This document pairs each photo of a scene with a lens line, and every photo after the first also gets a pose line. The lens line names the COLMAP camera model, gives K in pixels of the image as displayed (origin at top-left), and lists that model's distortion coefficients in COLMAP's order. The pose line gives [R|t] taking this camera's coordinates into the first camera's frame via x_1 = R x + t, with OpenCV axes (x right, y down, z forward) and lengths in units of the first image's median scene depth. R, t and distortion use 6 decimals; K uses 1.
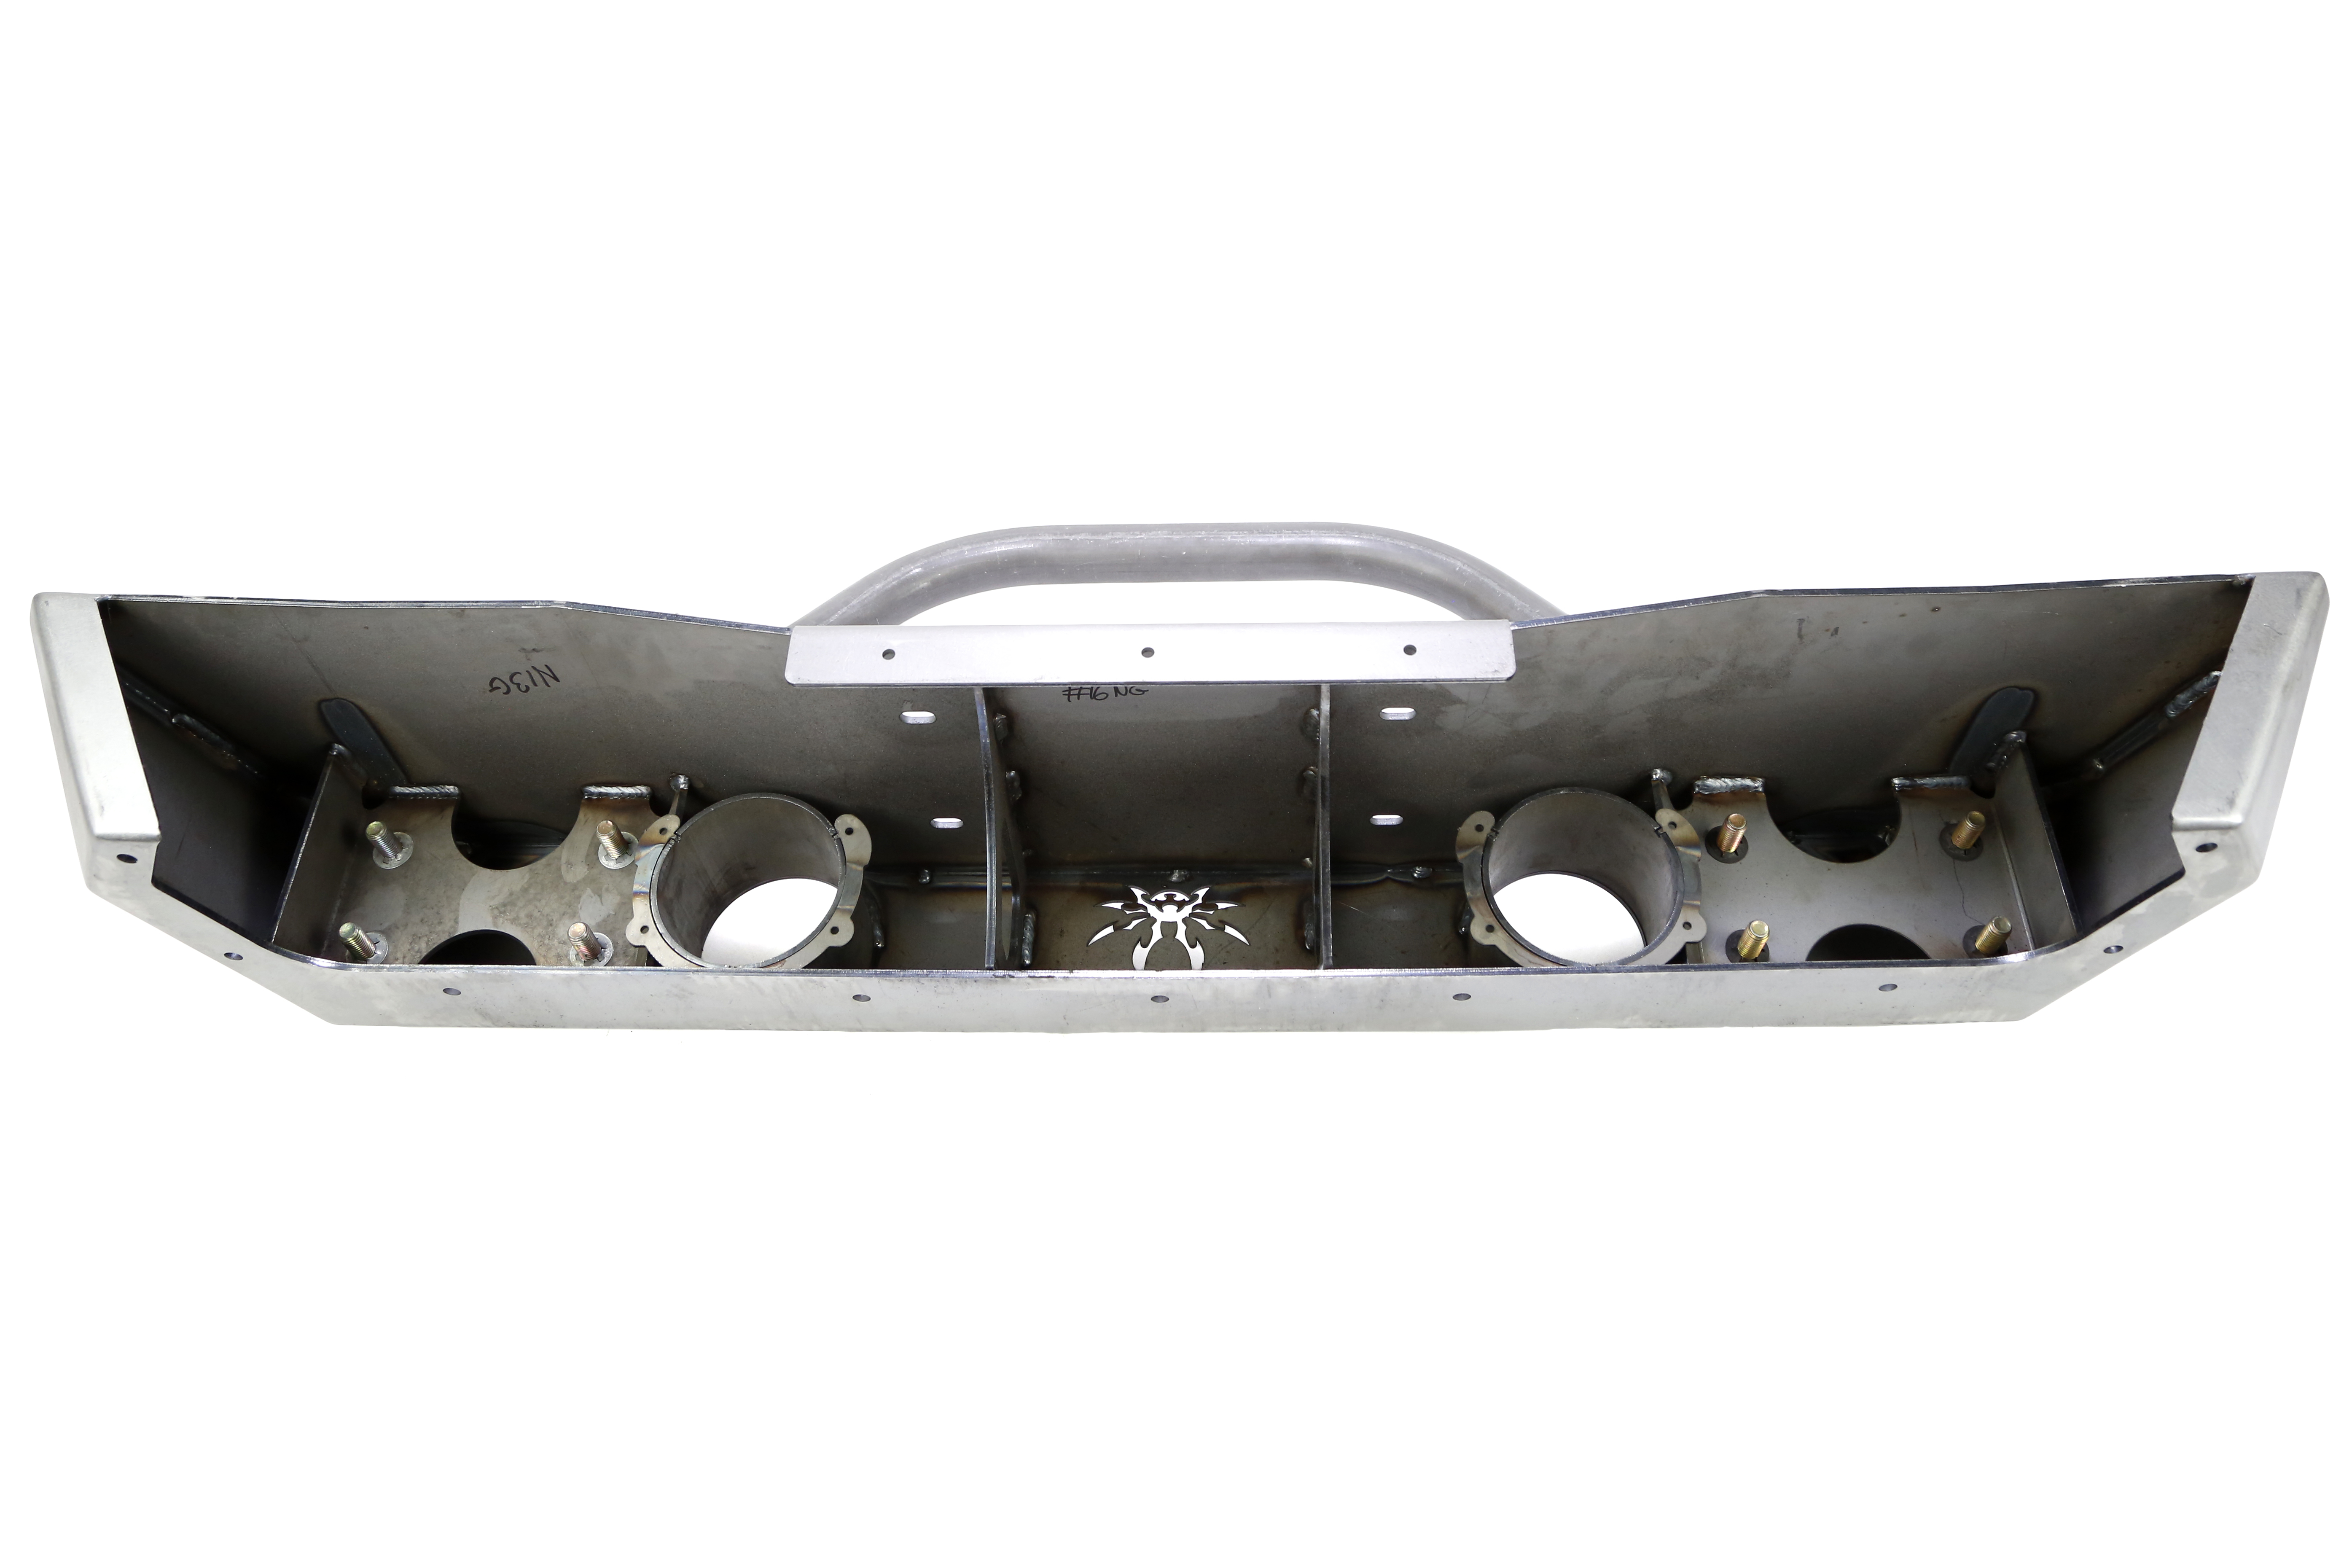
lens RADIAL K [[1912.2, 0, 1173.5], [0, 1912.2, 781.5], [0, 0, 1]] dist [0.001771, 0.000013]
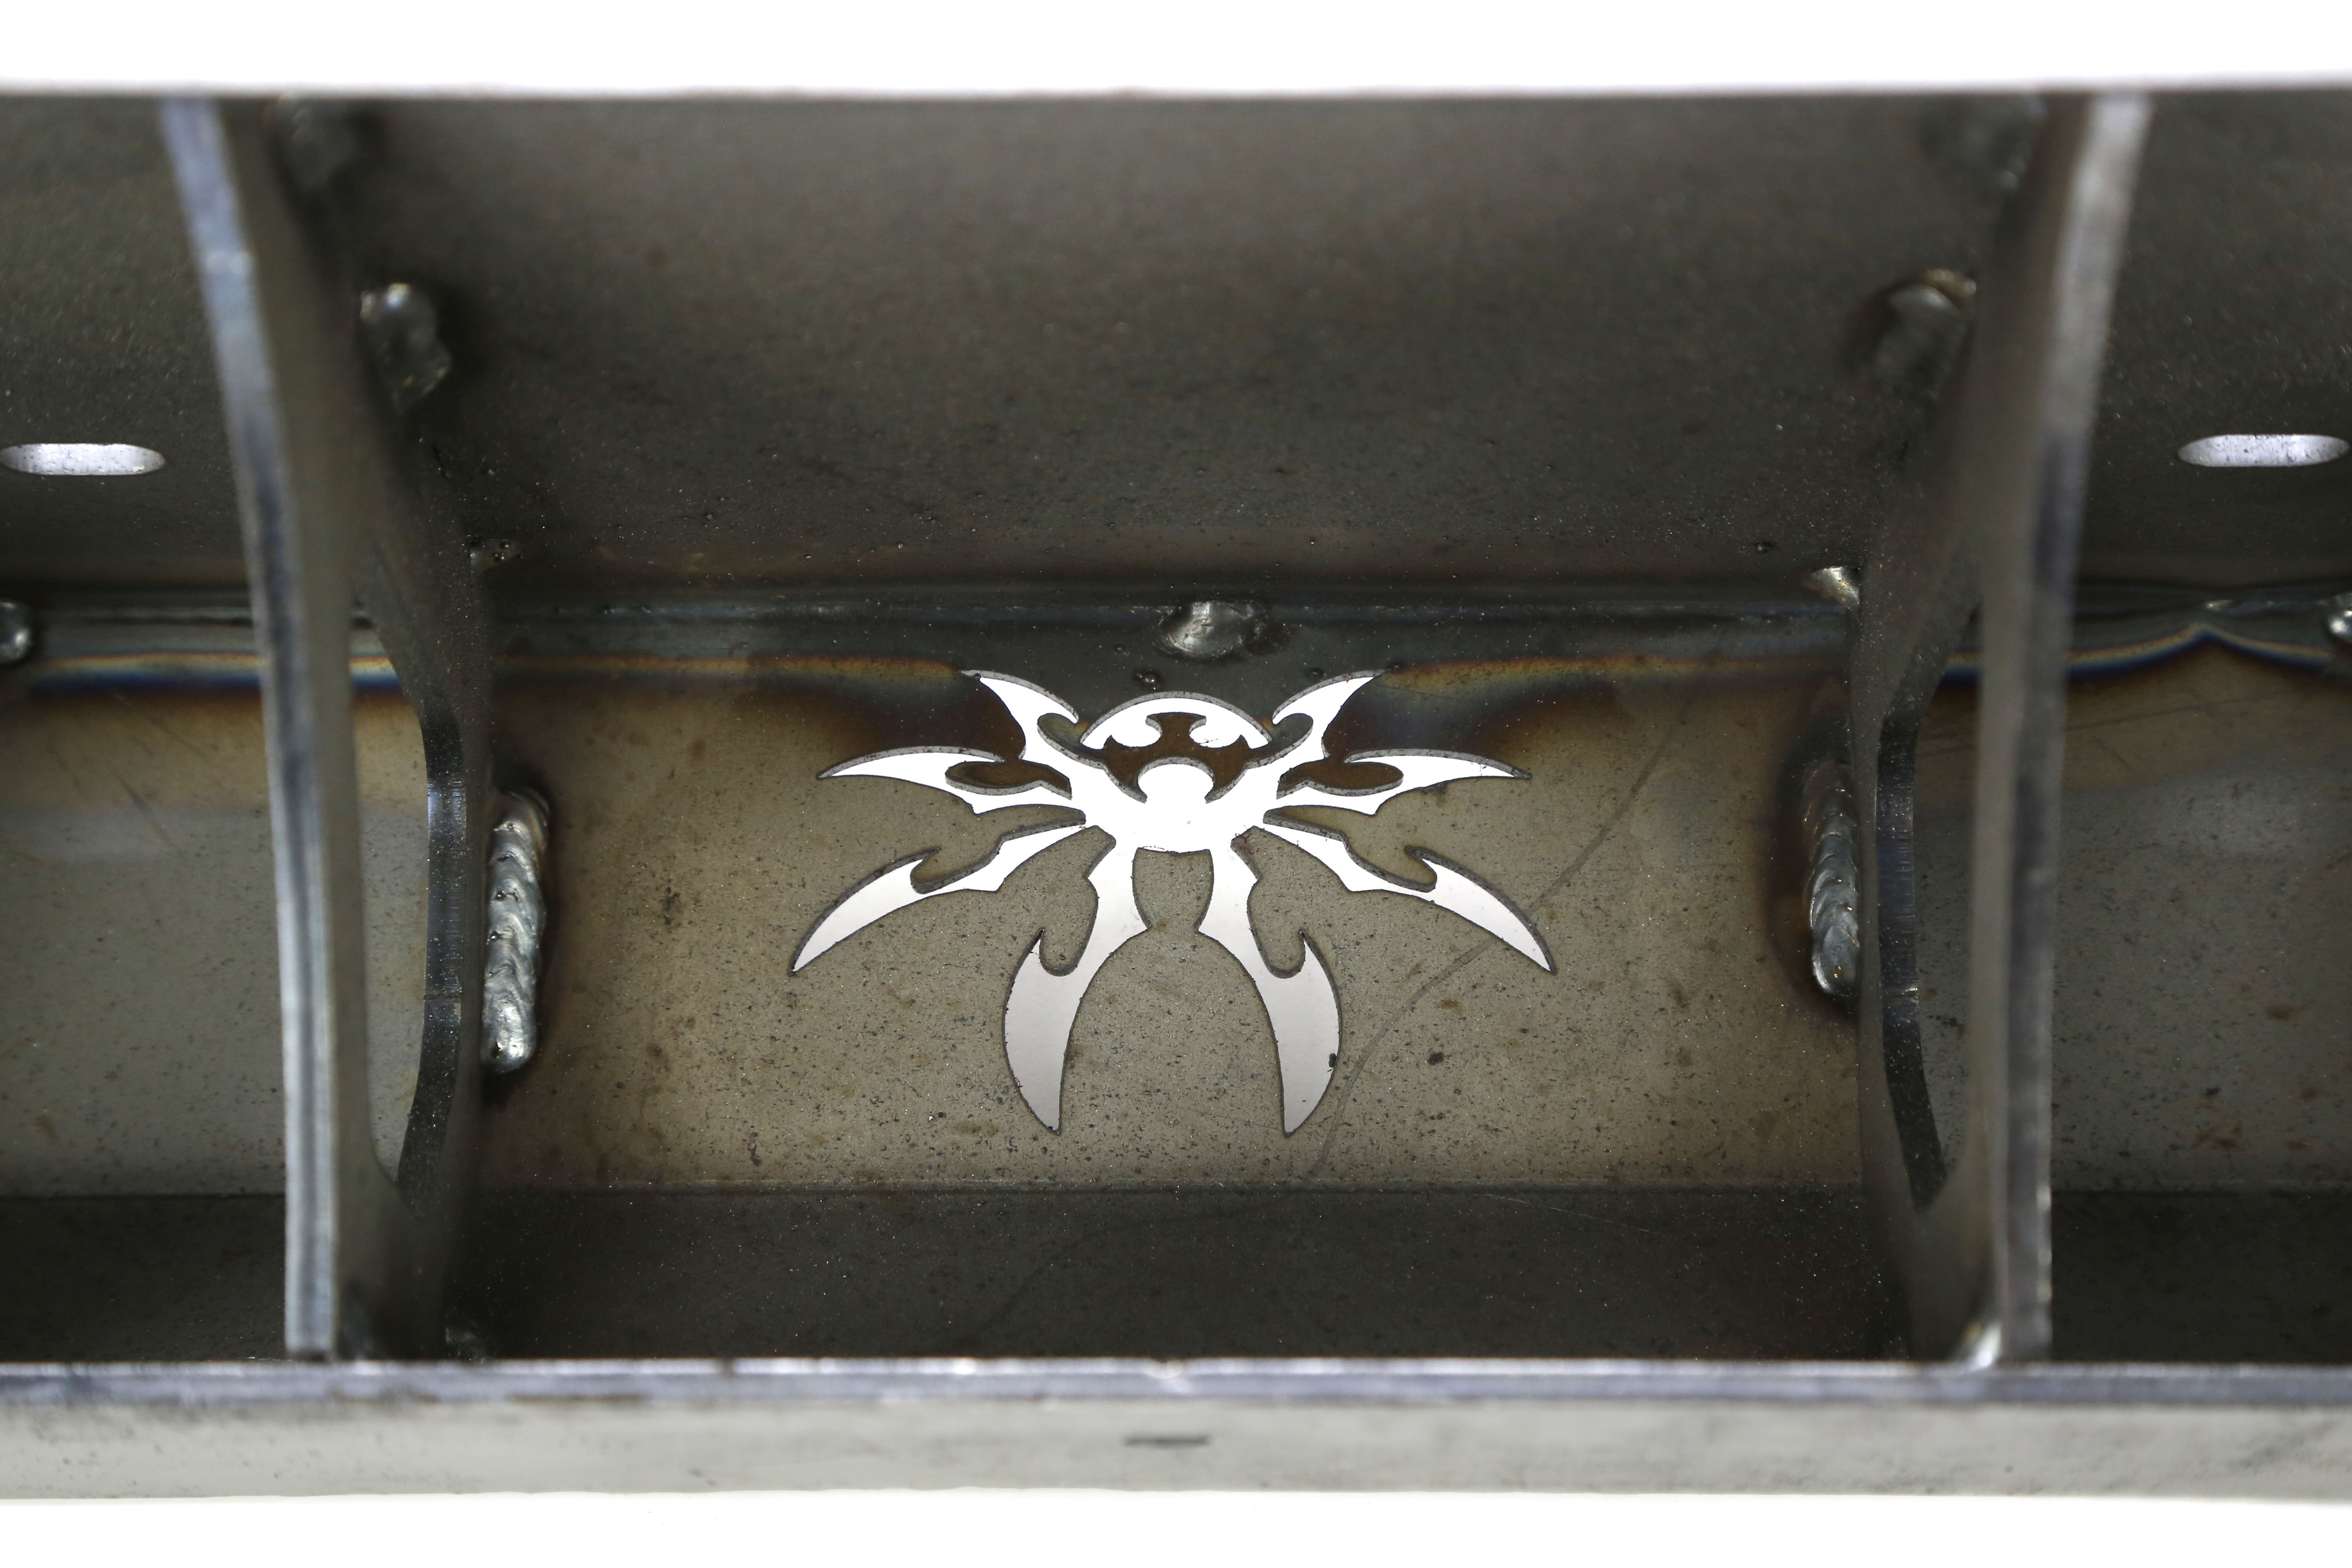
lens RADIAL K [[5552.9, 0, 1179.3], [0, 5552.9, 788.2], [0, 0, 1]] dist [0.312259, 0.000000]
pose [[0.999390, -0.011191, 0.033080, -0.022198], [0.002009, 0.964111, 0.265491, -0.098735], [-0.034864, -0.265263, 0.963546, 0.401693]]
